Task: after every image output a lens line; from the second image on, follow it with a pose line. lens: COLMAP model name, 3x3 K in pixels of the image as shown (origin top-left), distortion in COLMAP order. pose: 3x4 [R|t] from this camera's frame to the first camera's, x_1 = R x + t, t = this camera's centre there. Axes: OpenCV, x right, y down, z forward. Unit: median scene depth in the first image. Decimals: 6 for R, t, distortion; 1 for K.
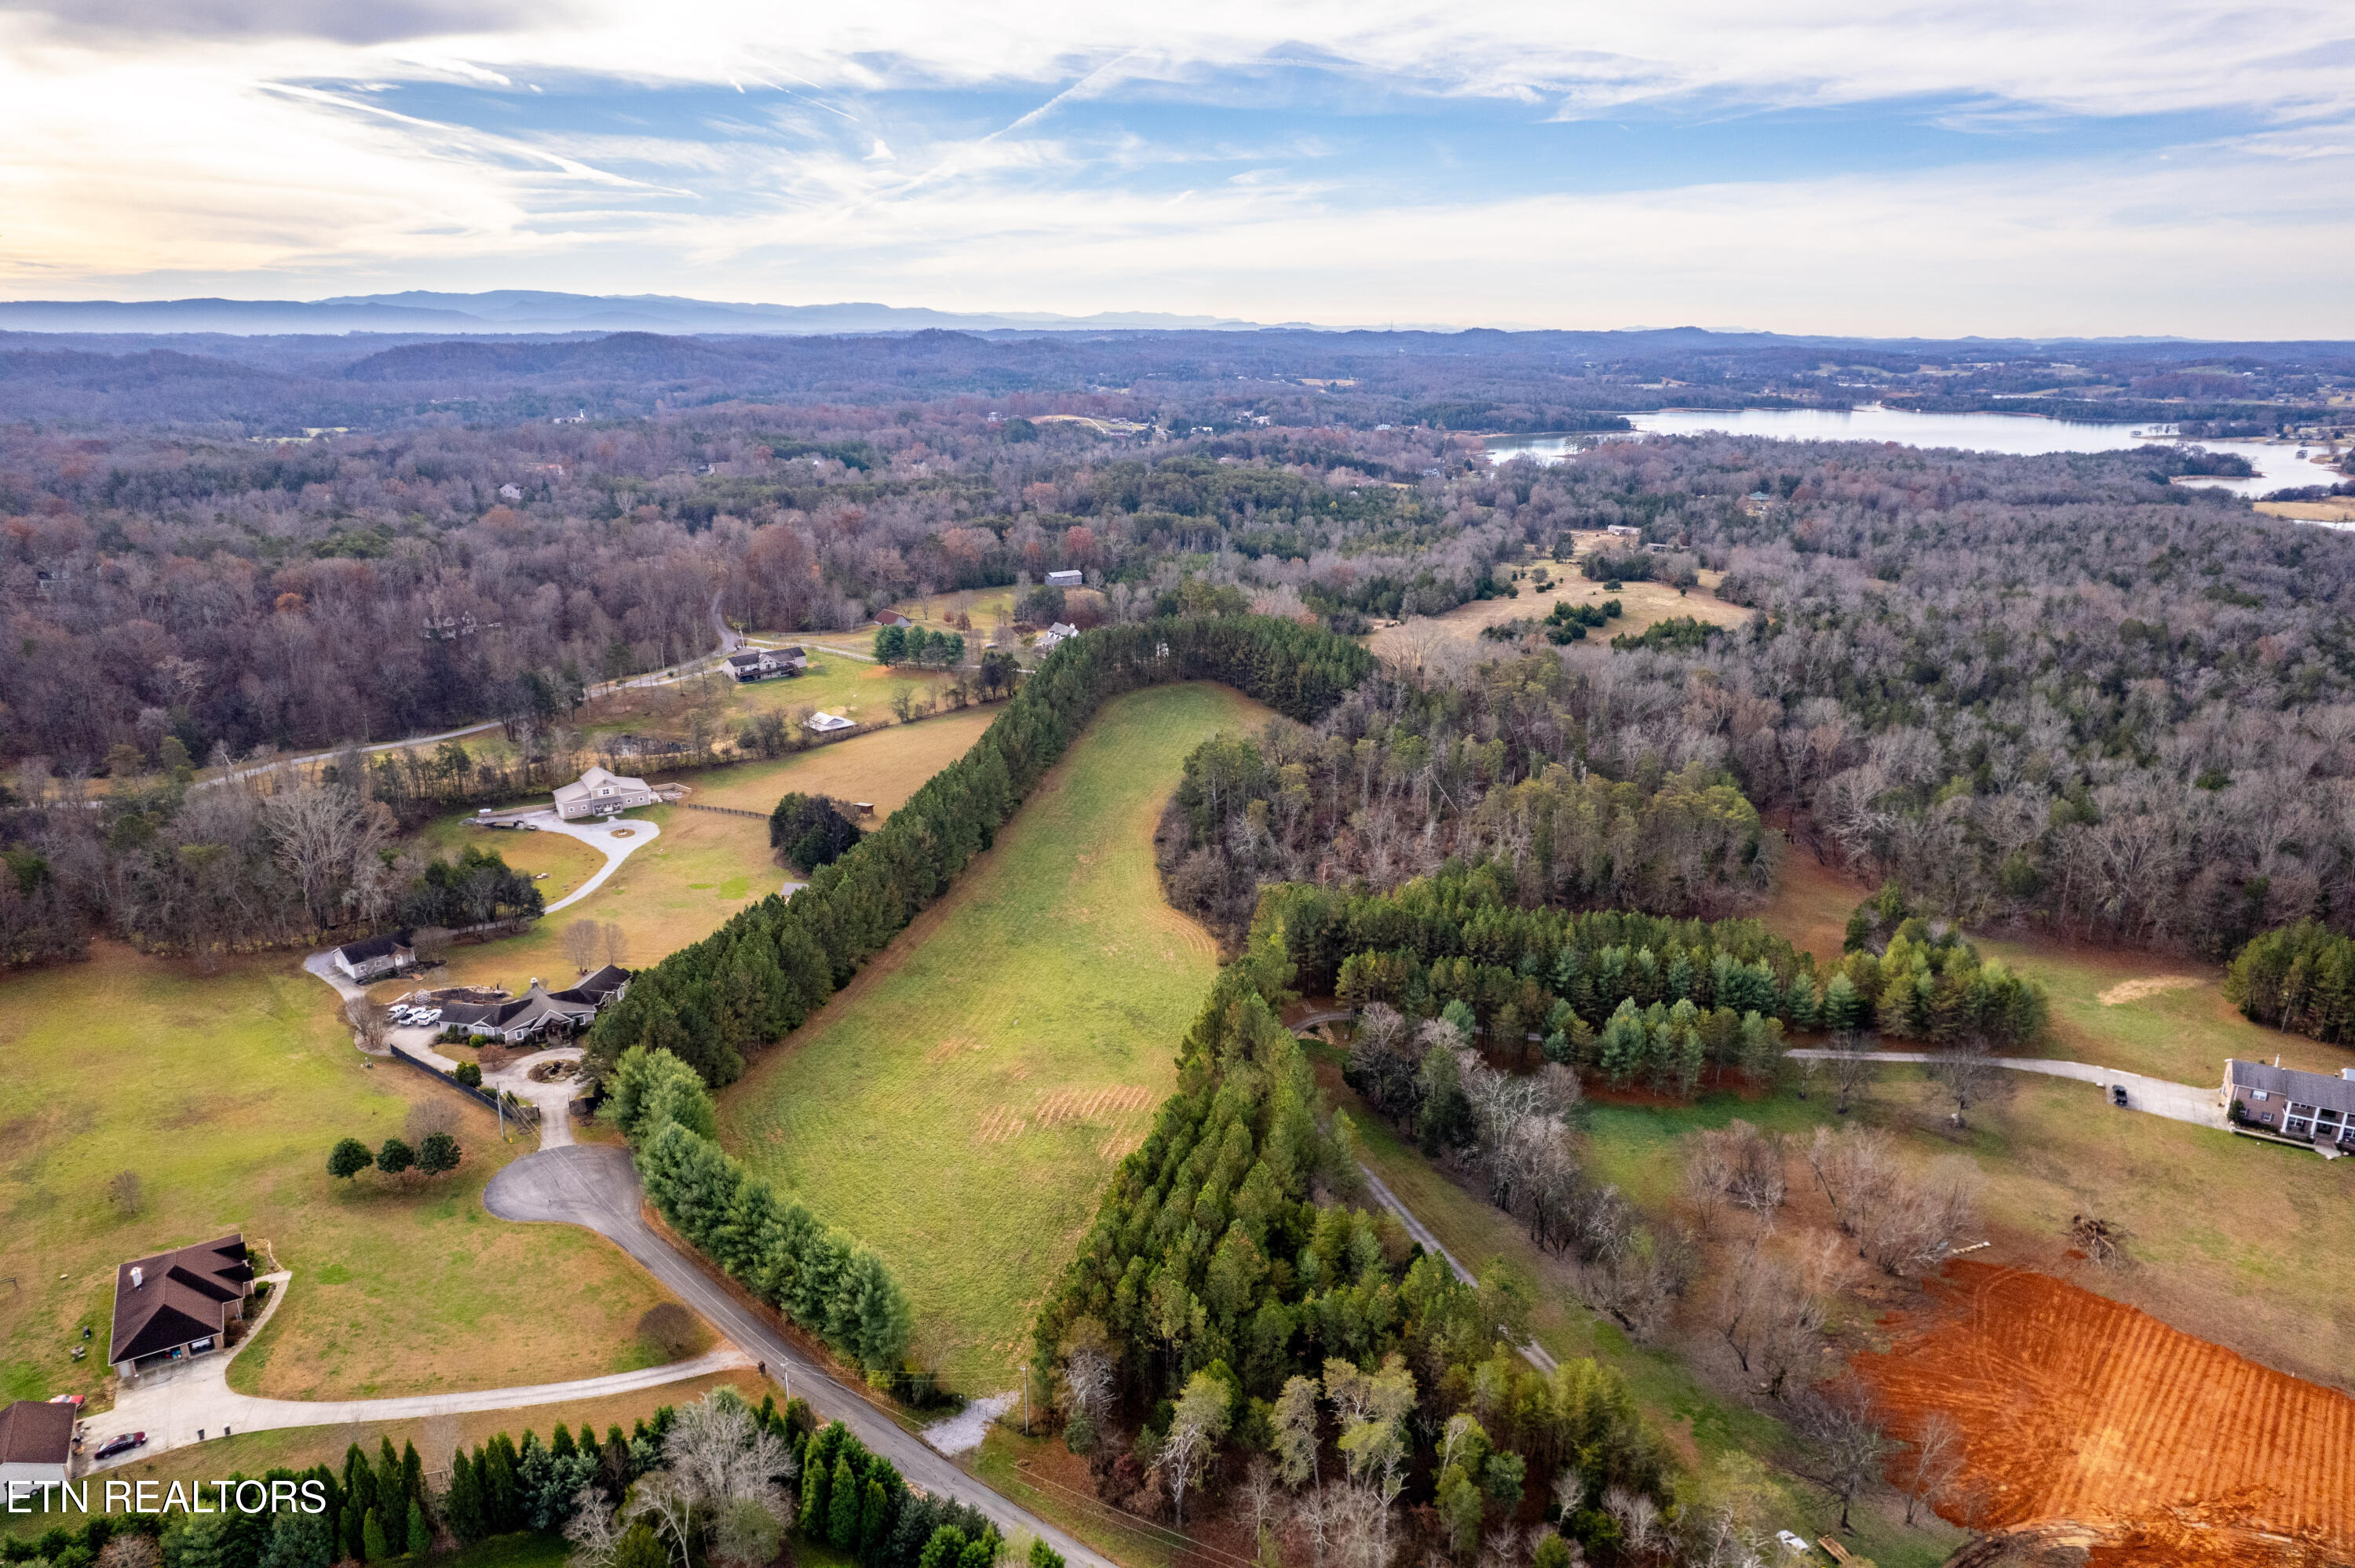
lens RADIAL K [[1513.6, 0, 1177.5], [0, 1513.6, 784.0], [0, 0, 1]] dist [-0.079598, 0.068890]
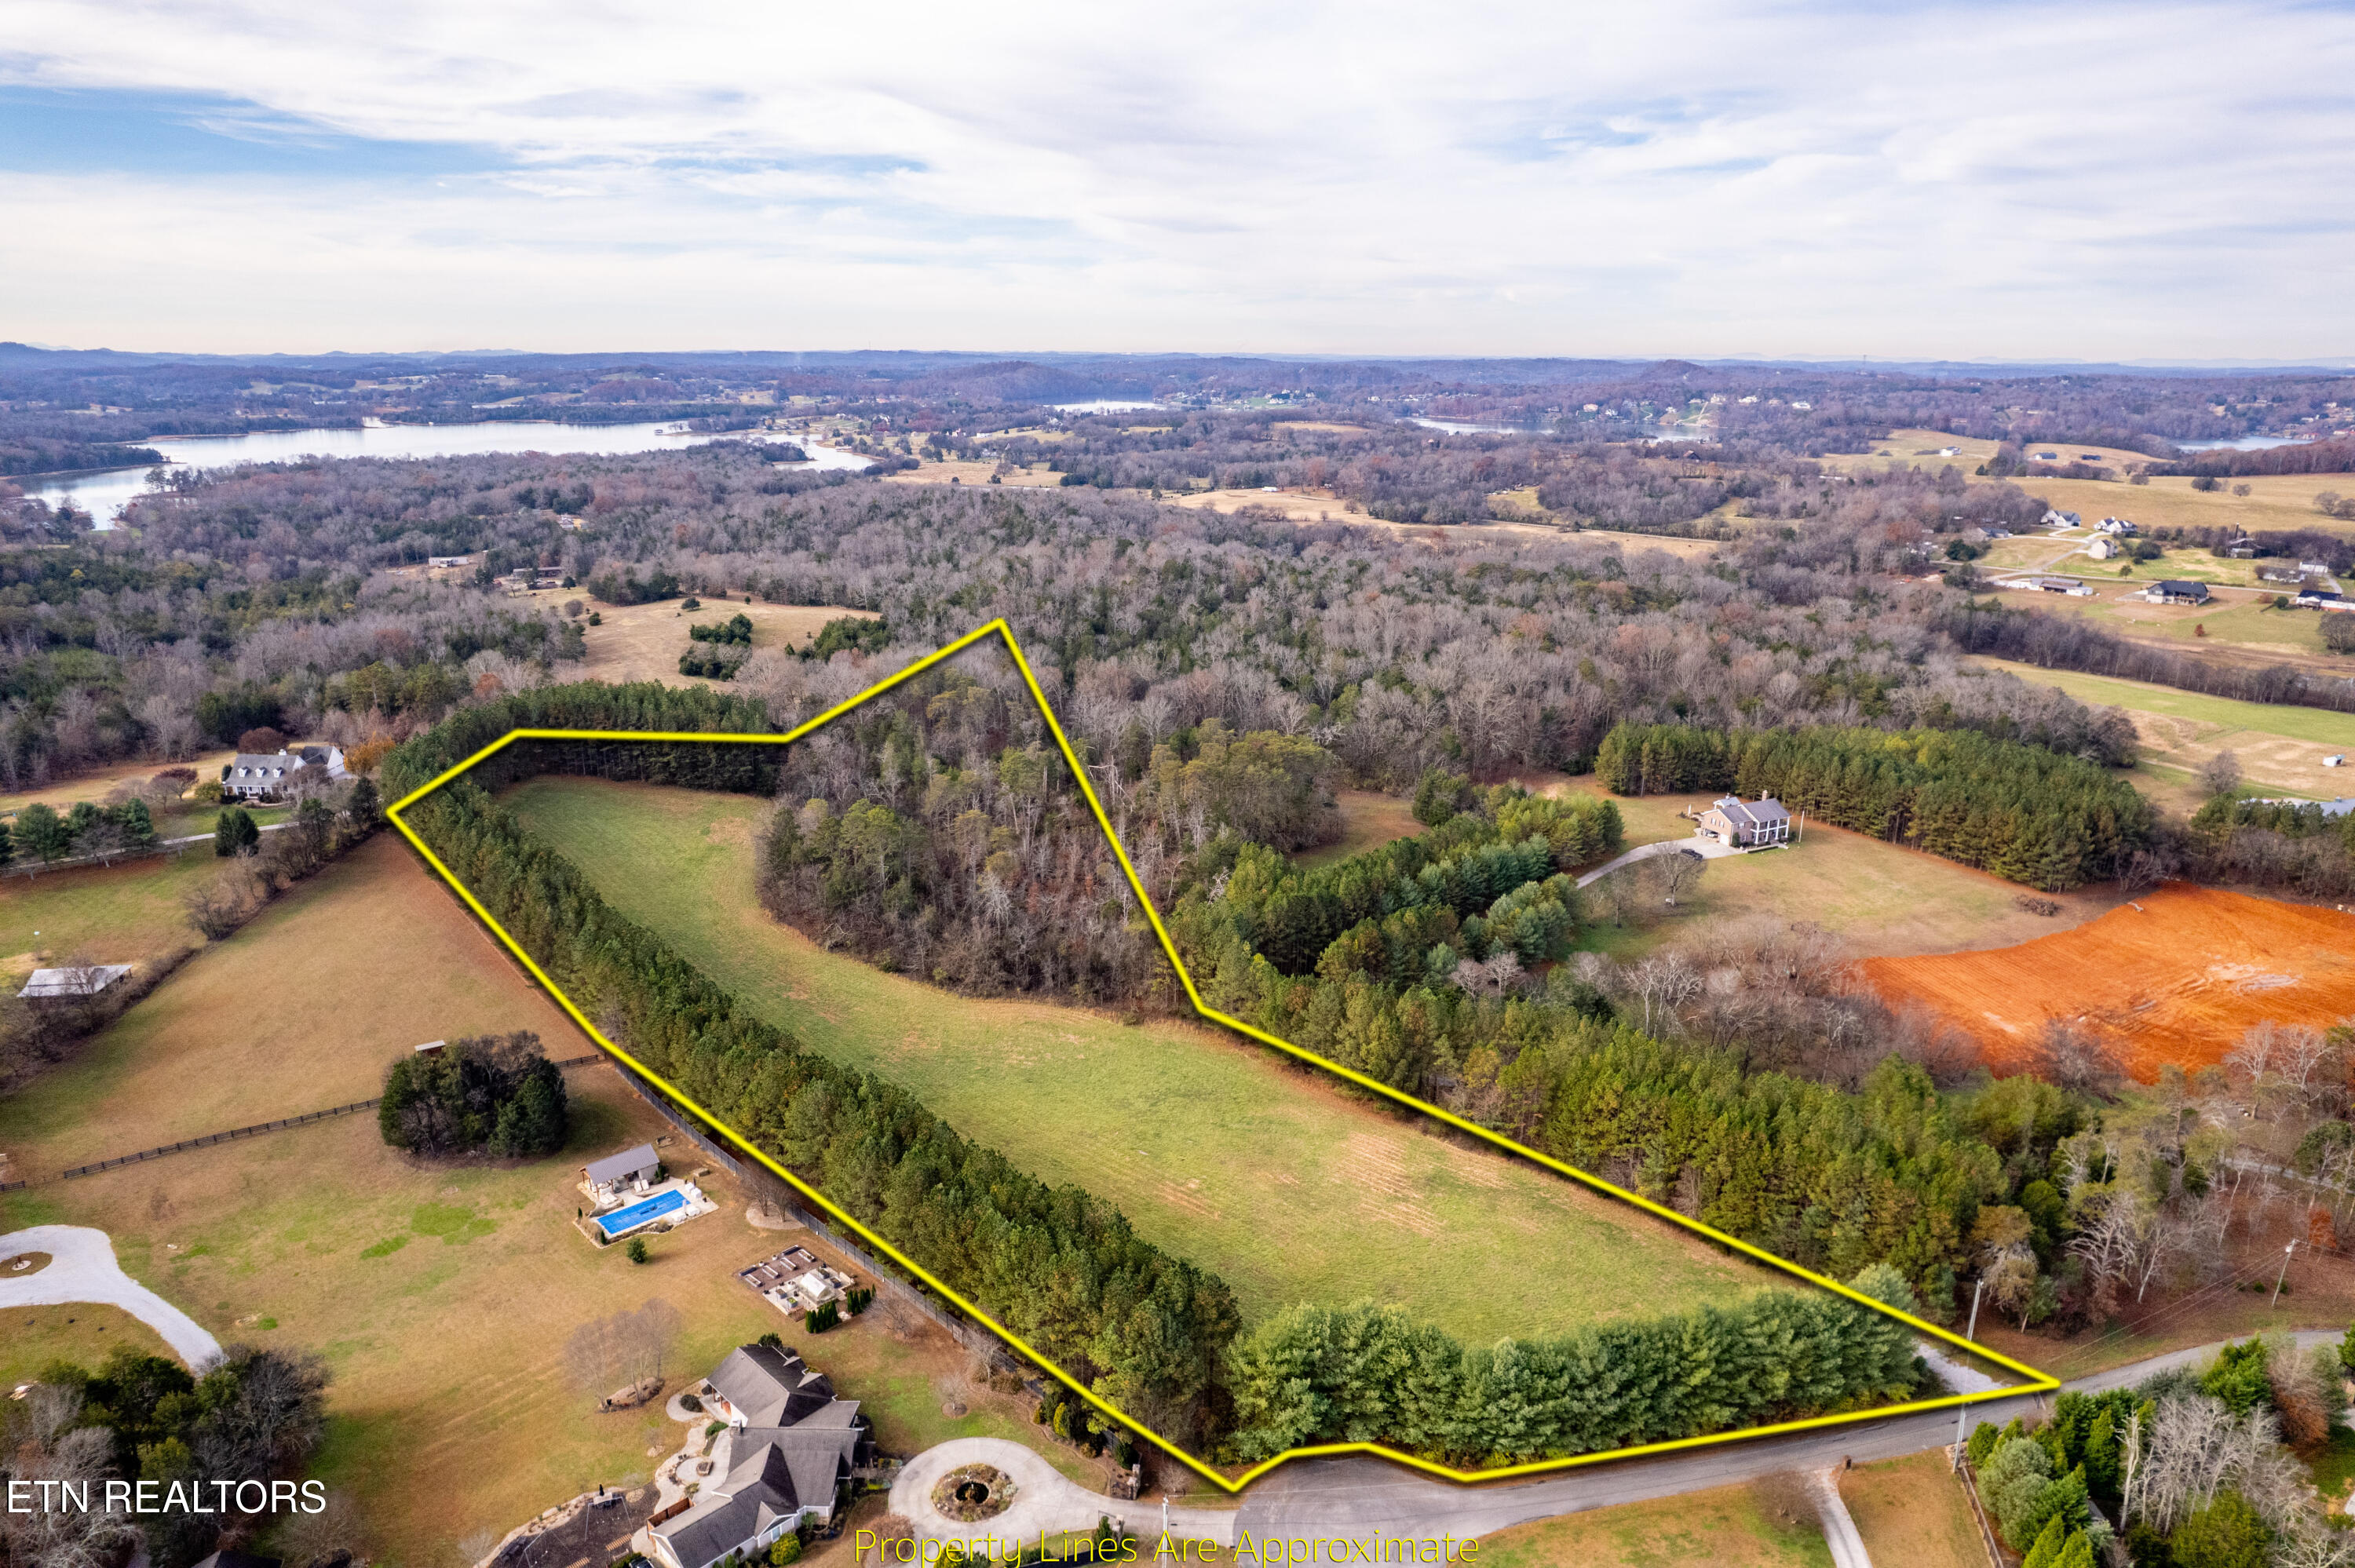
lens RADIAL K [[1513.6, 0, 1177.5], [0, 1513.6, 784.0], [0, 0, 1]] dist [-0.079598, 0.068890]
pose [[0.555555, -0.230698, 0.798835, -0.434782], [0.238237, 0.964623, 0.112892, -0.076912], [-0.796619, 0.127594, 0.590863, 0.291096]]
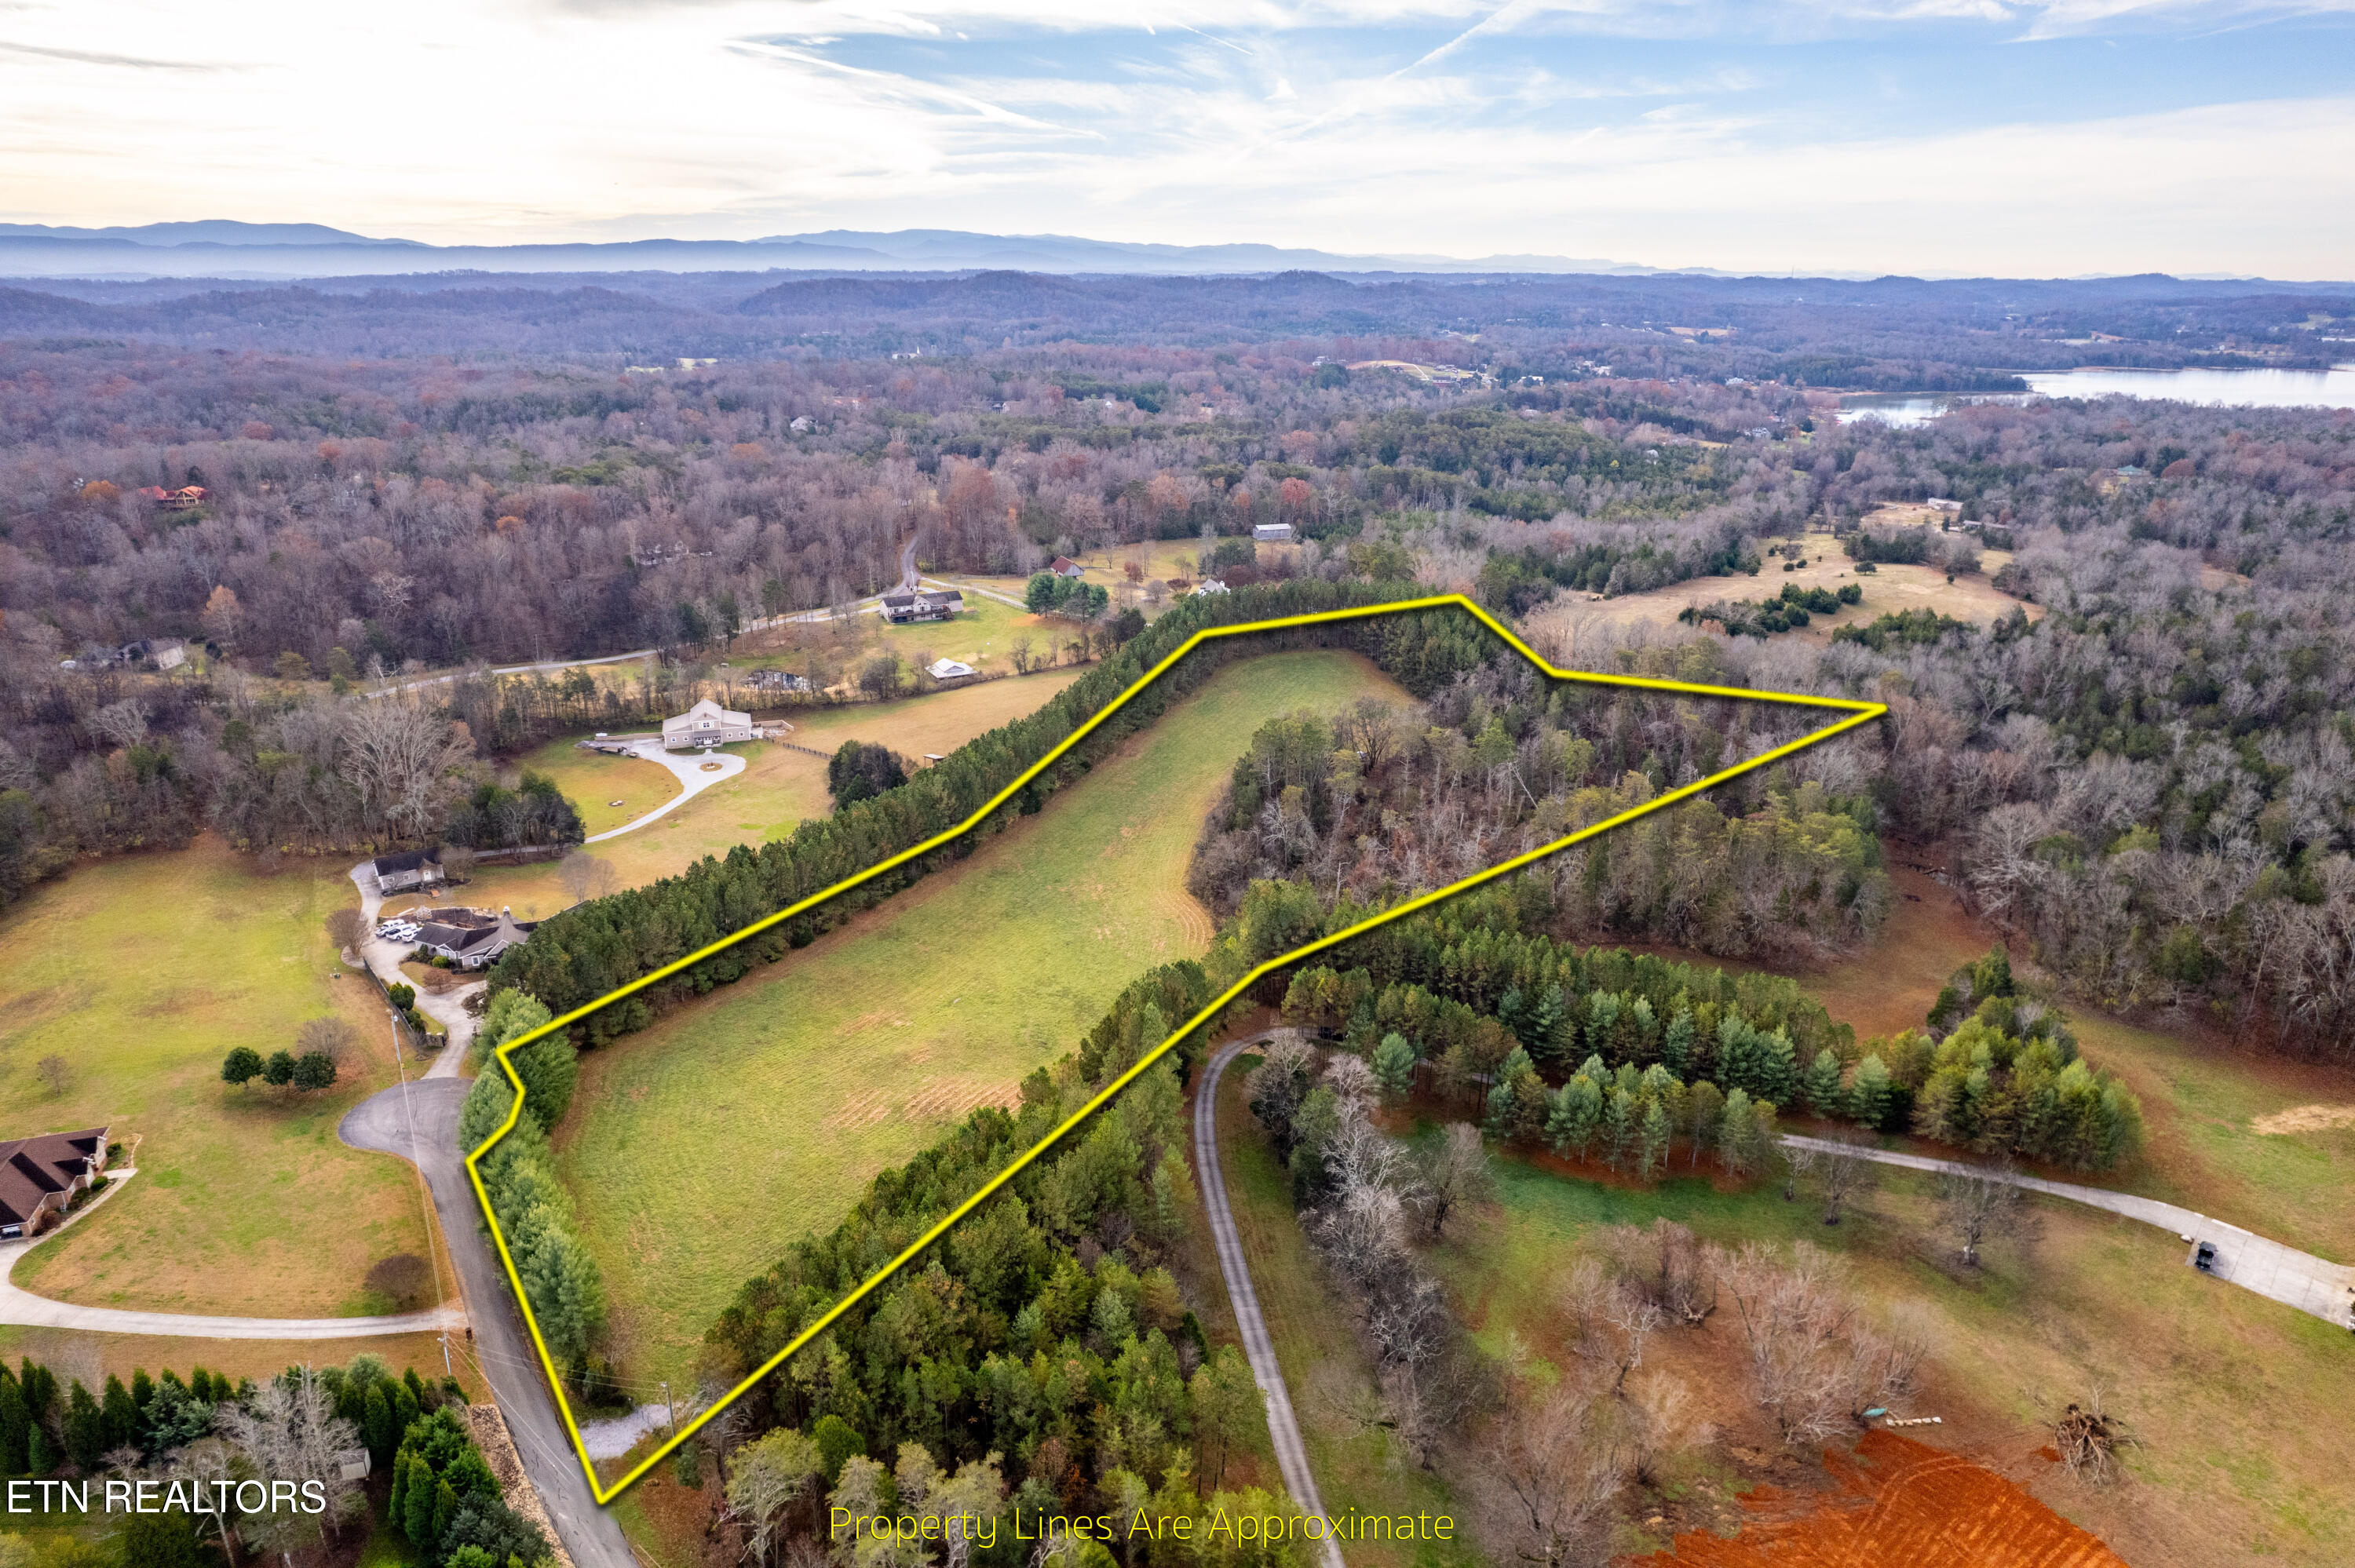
lens RADIAL K [[1513.6, 0, 1177.5], [0, 1513.6, 784.0], [0, 0, 1]] dist [-0.079598, 0.068890]
pose [[0.970039, 0.079868, -0.229447, 0.146897], [-0.071665, 0.996463, 0.043877, -0.019558], [0.232140, -0.026119, 0.972332, 0.062900]]
